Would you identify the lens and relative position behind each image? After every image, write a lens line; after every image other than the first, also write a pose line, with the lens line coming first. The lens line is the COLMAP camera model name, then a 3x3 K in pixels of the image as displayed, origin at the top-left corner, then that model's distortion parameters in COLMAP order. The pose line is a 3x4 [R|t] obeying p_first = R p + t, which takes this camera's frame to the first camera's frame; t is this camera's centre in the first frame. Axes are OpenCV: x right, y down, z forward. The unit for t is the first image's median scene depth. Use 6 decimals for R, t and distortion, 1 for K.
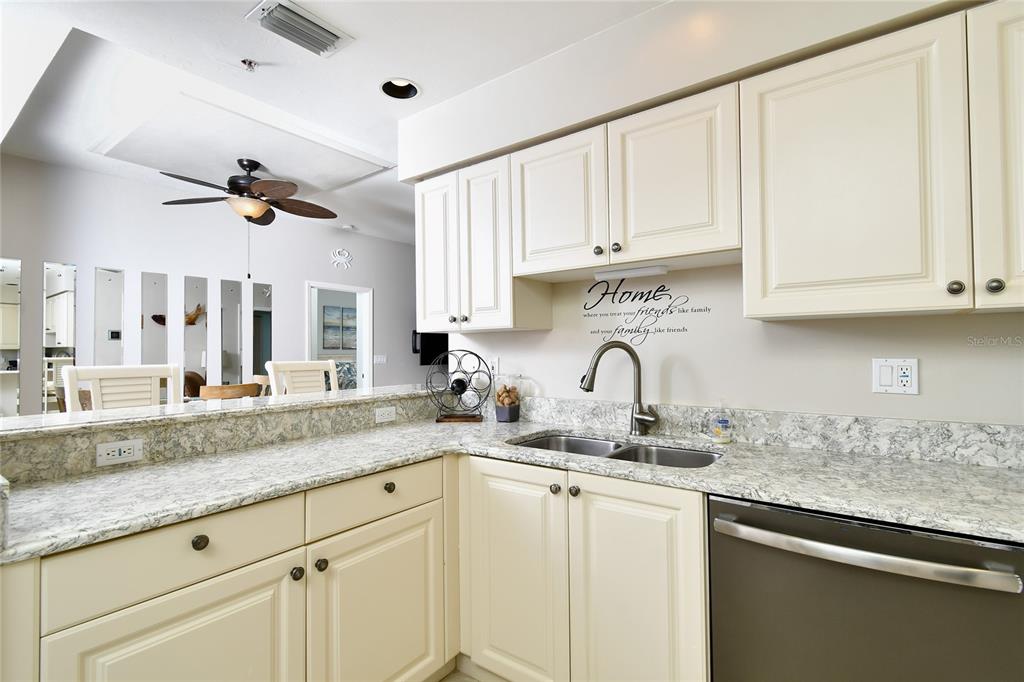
lens RADIAL K [[479.5, 0, 512.0], [0, 479.5, 341.0], [0, 0, 1]] dist [0.001164, -0.000603]
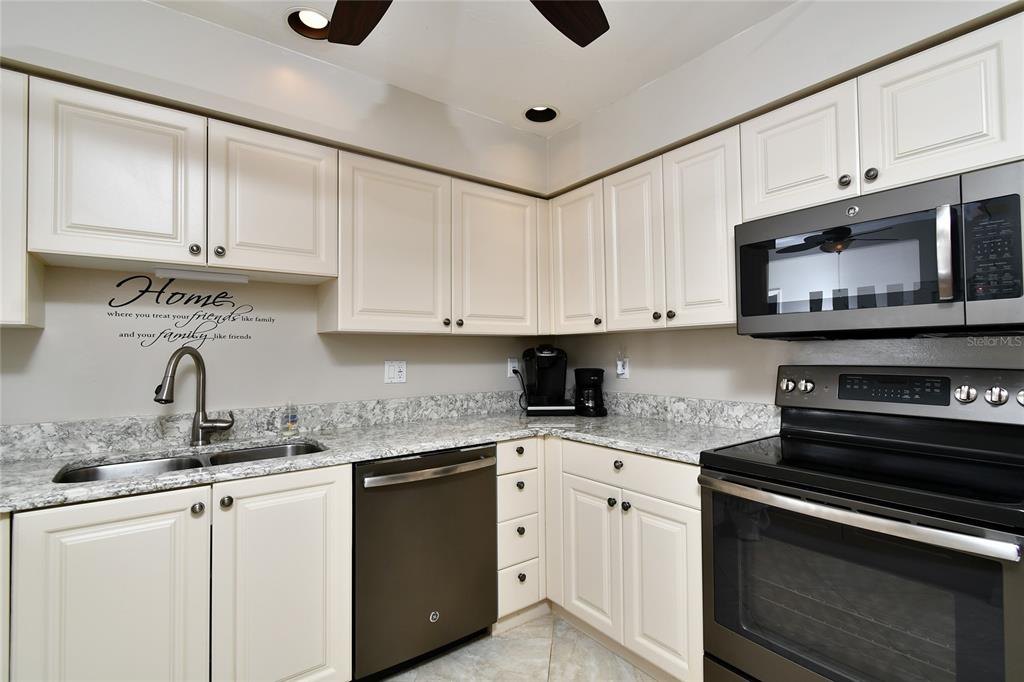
lens RADIAL K [[479.5, 0, 512.0], [0, 479.5, 341.0], [0, 0, 1]] dist [0.001164, -0.000603]
pose [[0.289330, 0.029263, 0.956782, -0.511624], [-0.012554, 0.999563, -0.026775, 0.006784], [-0.957147, -0.004265, 0.289571, 0.137922]]
